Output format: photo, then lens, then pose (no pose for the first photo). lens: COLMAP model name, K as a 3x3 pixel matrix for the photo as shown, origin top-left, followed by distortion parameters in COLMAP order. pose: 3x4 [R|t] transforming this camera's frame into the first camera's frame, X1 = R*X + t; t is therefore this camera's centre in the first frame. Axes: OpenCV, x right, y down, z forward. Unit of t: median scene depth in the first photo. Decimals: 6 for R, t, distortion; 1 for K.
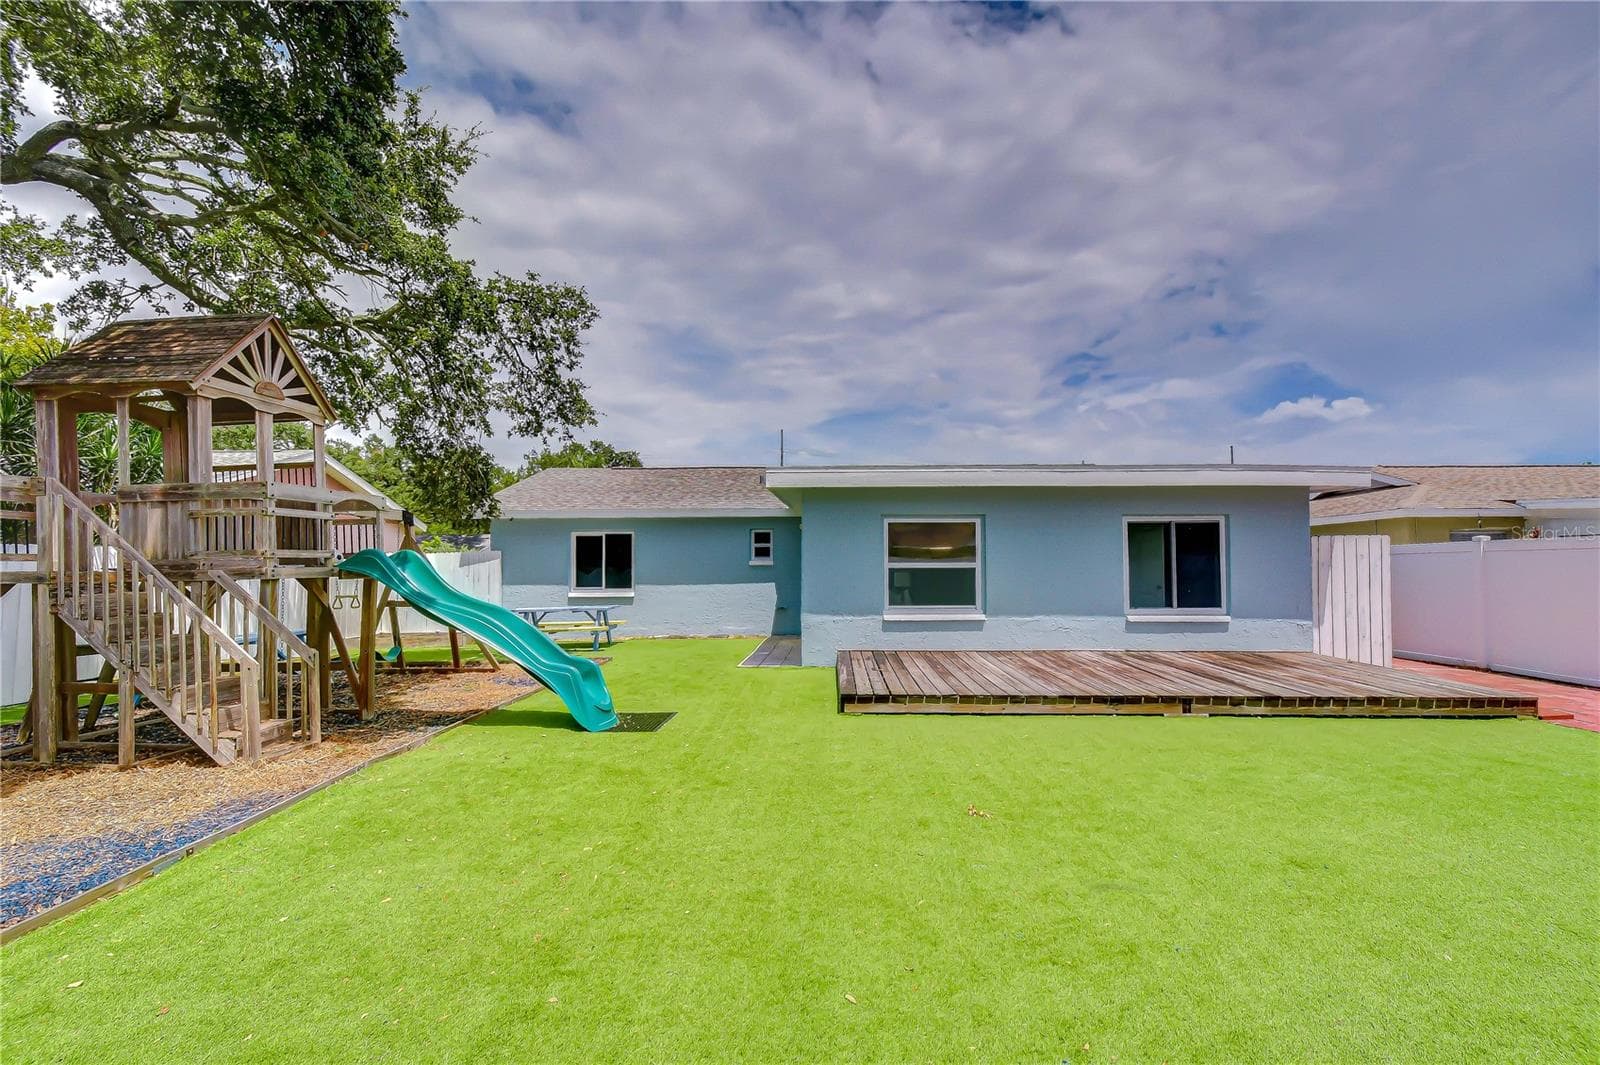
lens RADIAL K [[710.6, 0, 801.6], [0, 710.6, 553.9], [0, 0, 1]] dist [-0.000946, -0.002684]
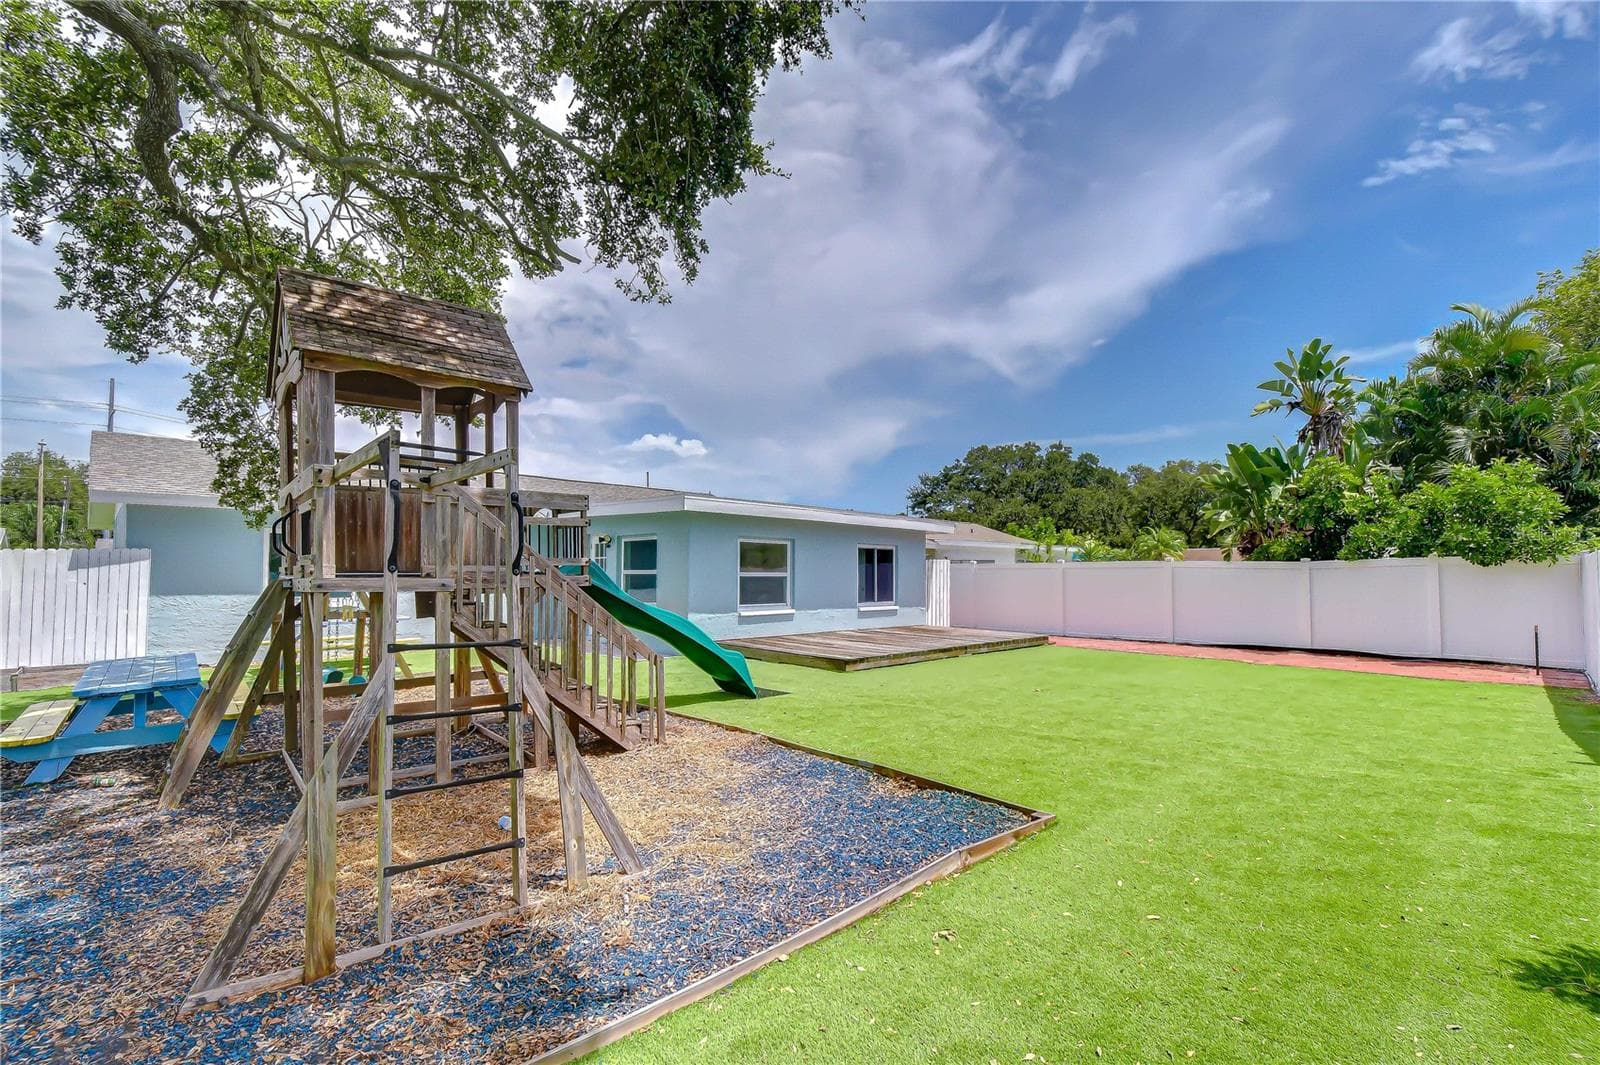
lens RADIAL K [[710.6, 0, 810.6], [0, 710.6, 547.1], [0, 0, 1]] dist [-0.000946, -0.002684]
pose [[0.677620, 0.032786, 0.734681, -0.766824], [-0.018658, 0.999451, -0.027393, -0.000293], [-0.735175, 0.004854, 0.677860, 0.014798]]
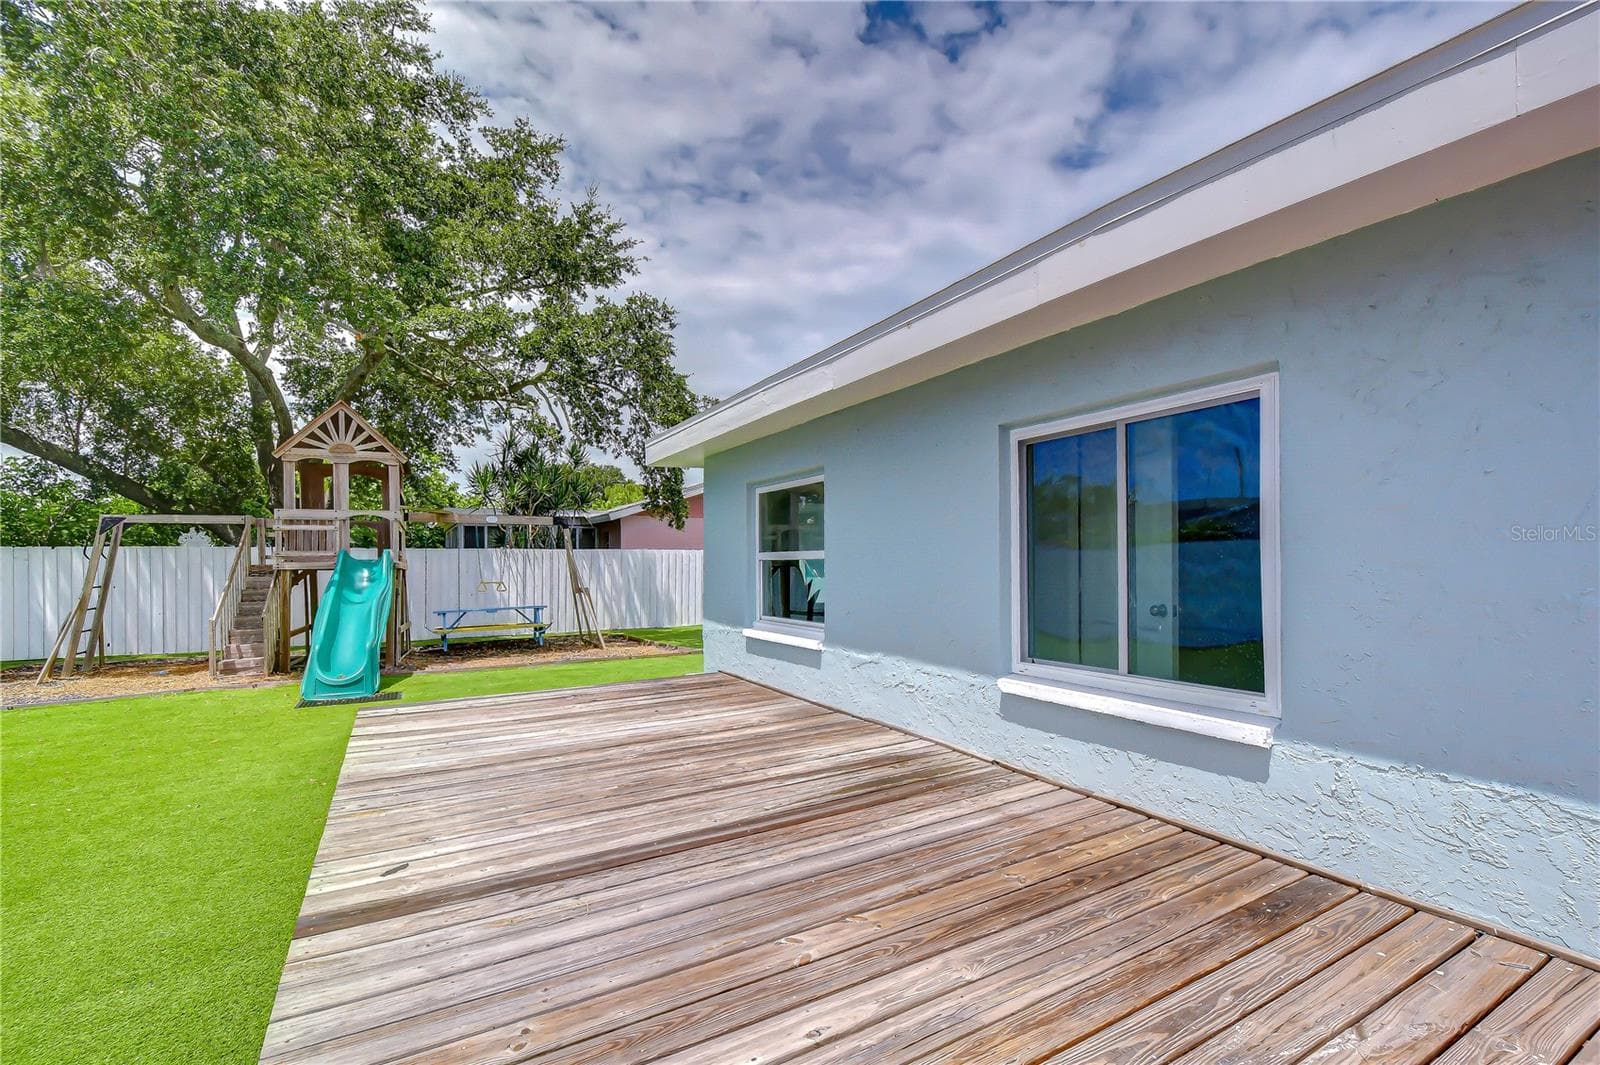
lens RADIAL K [[710.6, 0, 812.6], [0, 710.6, 565.7], [0, 0, 1]] dist [-0.000946, -0.002684]
pose [[0.525213, 0.001557, -0.850969, 0.739342], [0.019332, 0.999718, 0.013761, 0.016473], [0.850751, -0.023678, 0.525035, 0.695710]]
